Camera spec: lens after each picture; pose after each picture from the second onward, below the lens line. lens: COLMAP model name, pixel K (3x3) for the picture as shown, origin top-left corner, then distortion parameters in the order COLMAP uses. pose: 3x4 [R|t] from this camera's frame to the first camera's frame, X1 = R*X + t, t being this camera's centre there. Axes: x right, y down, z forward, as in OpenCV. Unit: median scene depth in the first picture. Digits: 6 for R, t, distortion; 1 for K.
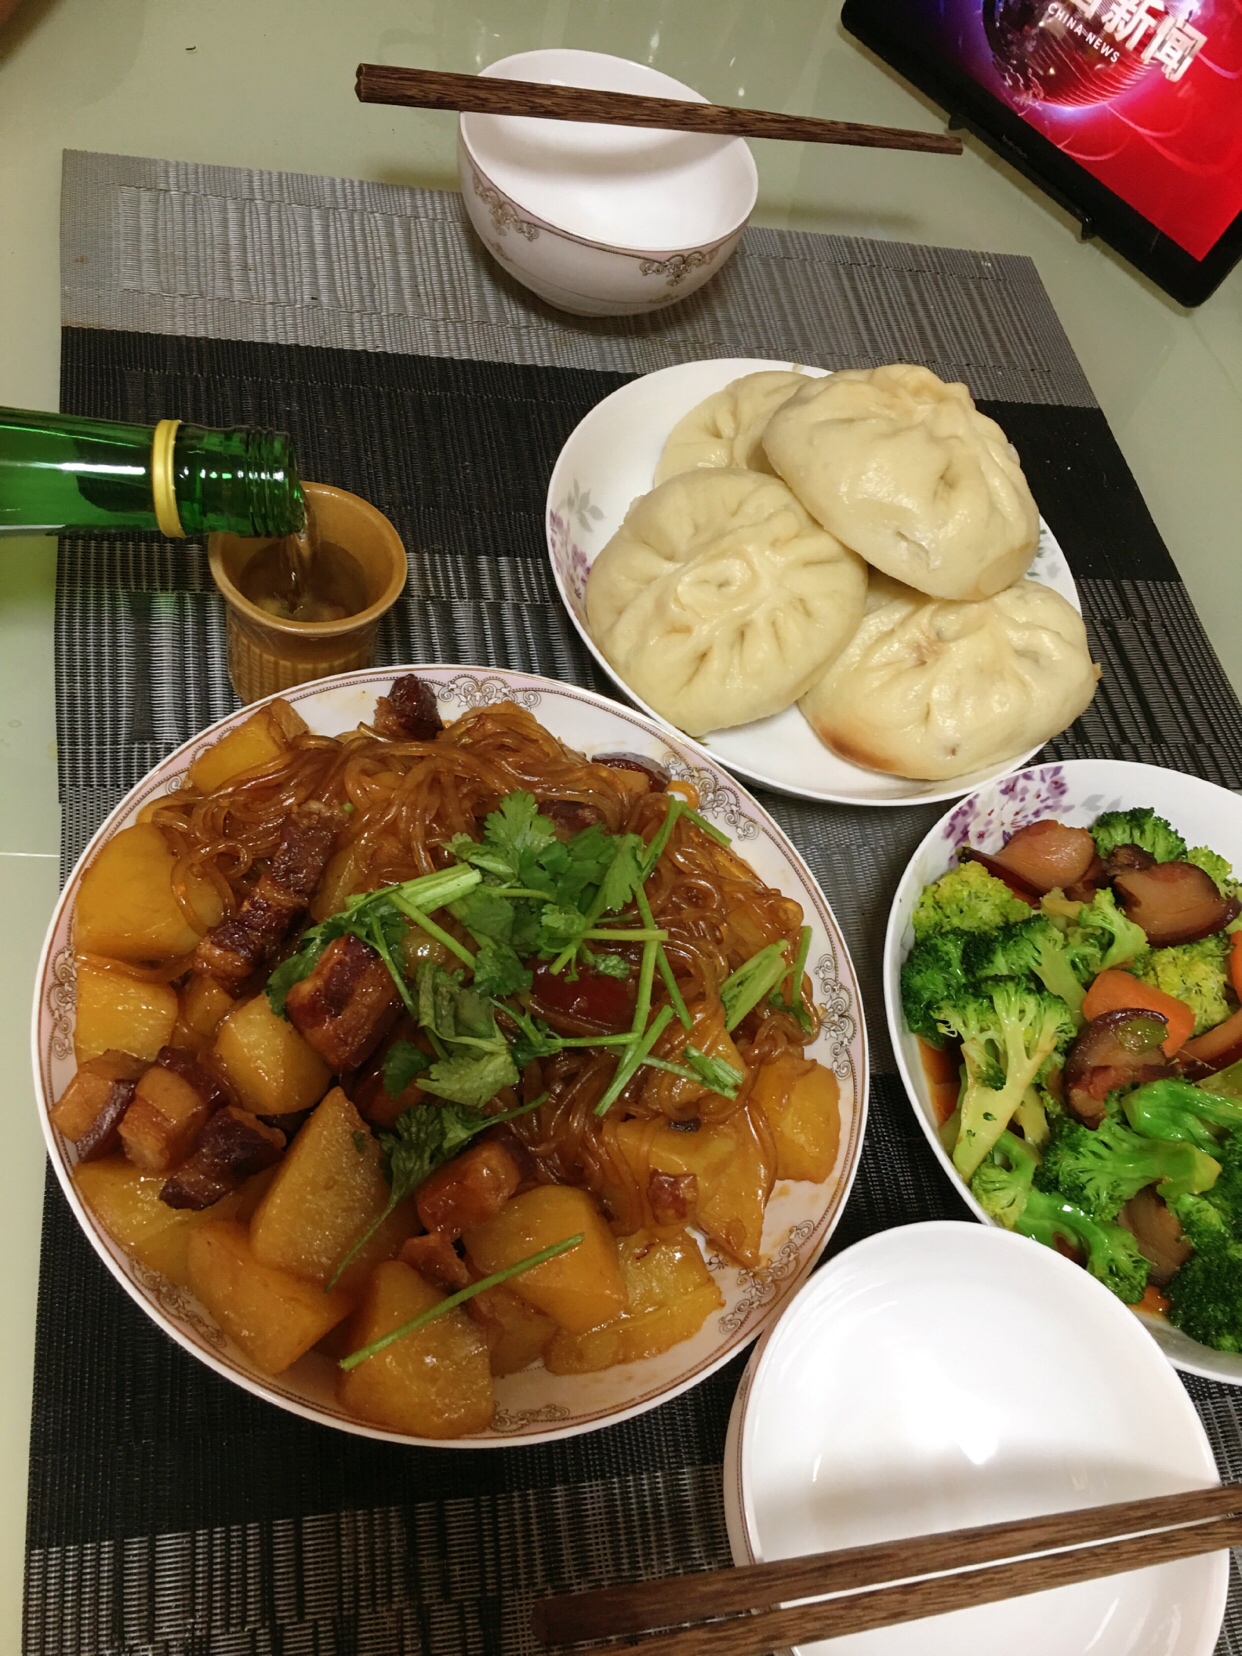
lens RADIAL K [[1420.2, 0, 621.0], [0, 1420.2, 828.0], [0, 0, 1]] dist [0.074178, -0.002496]
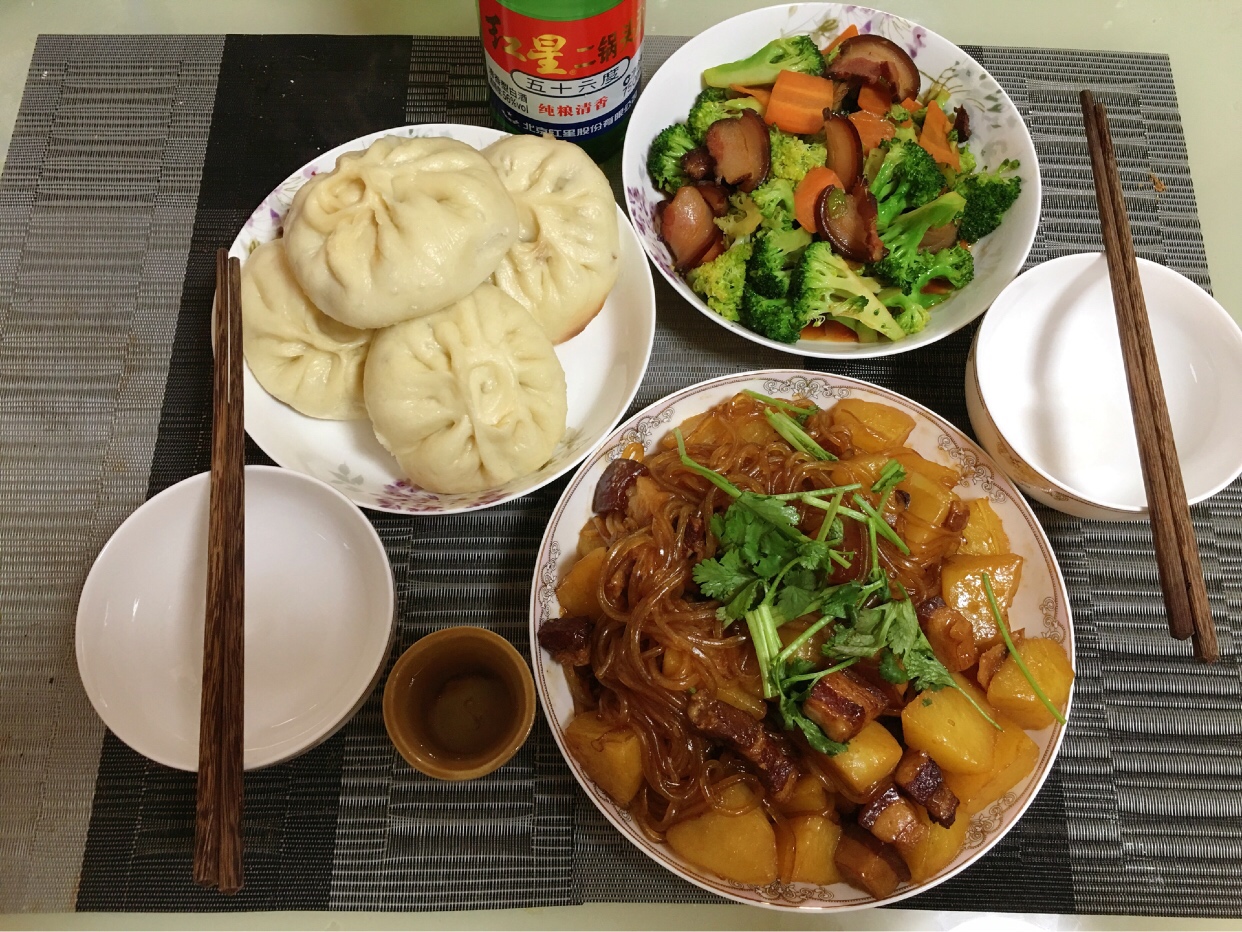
lens RADIAL K [[1065.1, 0, 621.0], [0, 1065.1, 466.0], [0, 0, 1]] dist [0.074178, -0.002496]
pose [[0.172407, -0.979037, 0.108458, -0.089442], [0.853167, 0.203452, 0.480326, -0.564980], [-0.492323, 0.009721, 0.870358, 0.089783]]
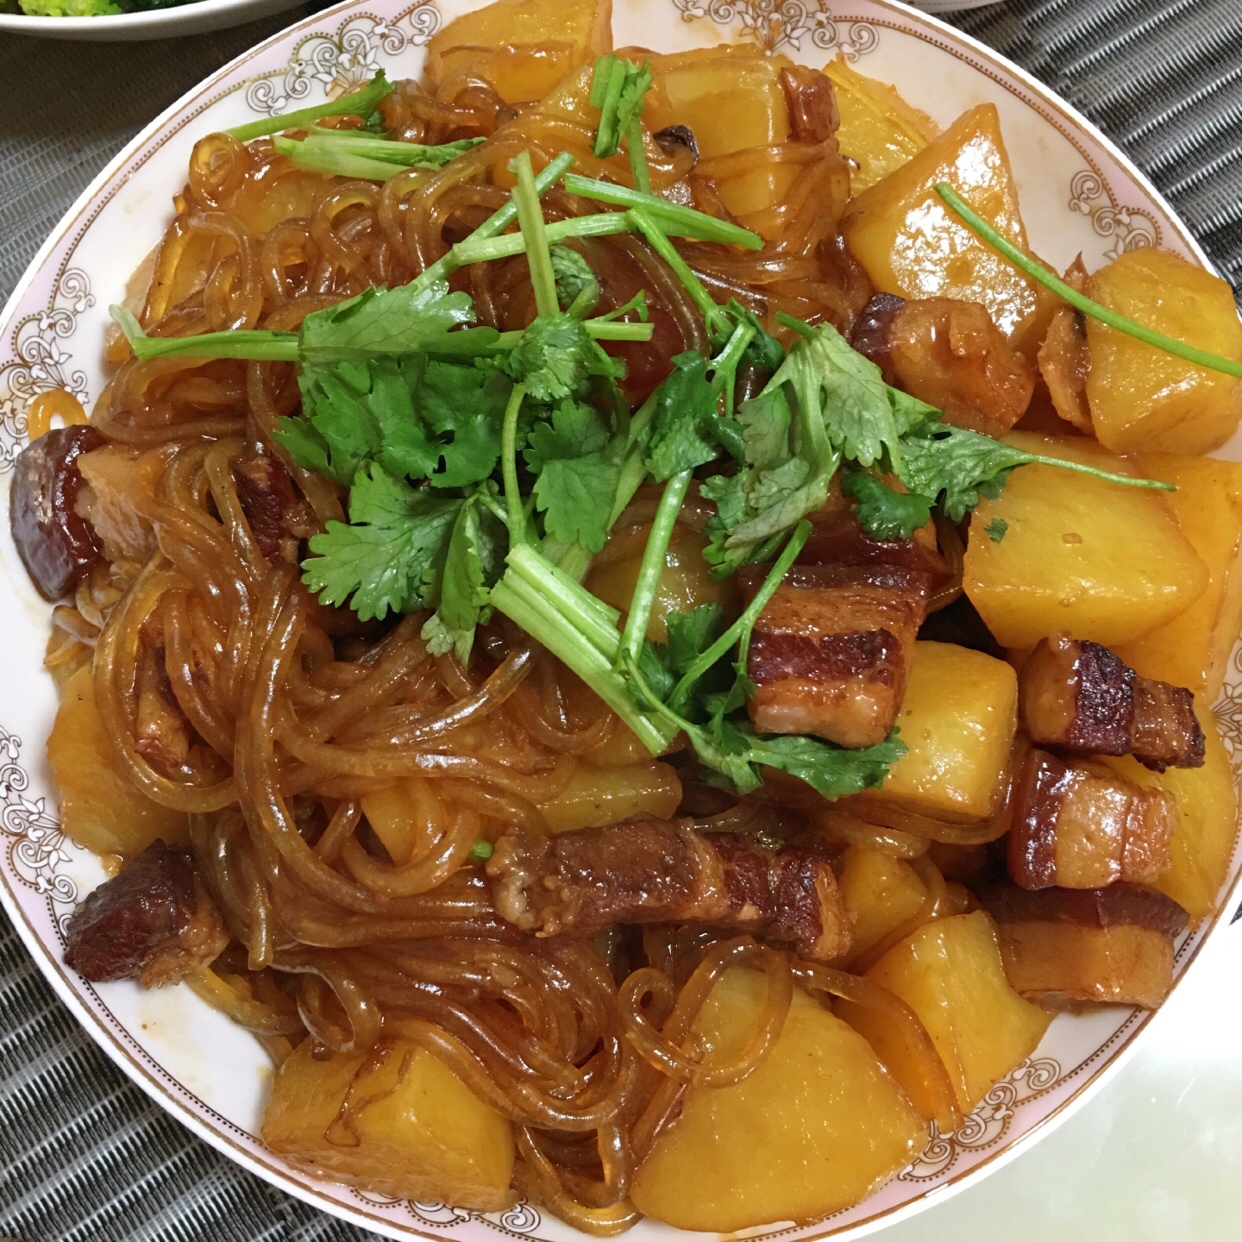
lens RADIAL K [[1427.3, 0, 621.0], [0, 1427.3, 621.0], [0, 0, 1]] dist [0.045813, 0.011251]
pose [[-0.407593, -0.913058, -0.013887, -0.113734], [0.728740, -0.334402, 0.597590, -0.231059], [-0.550278, 0.233453, 0.801682, 0.474876]]
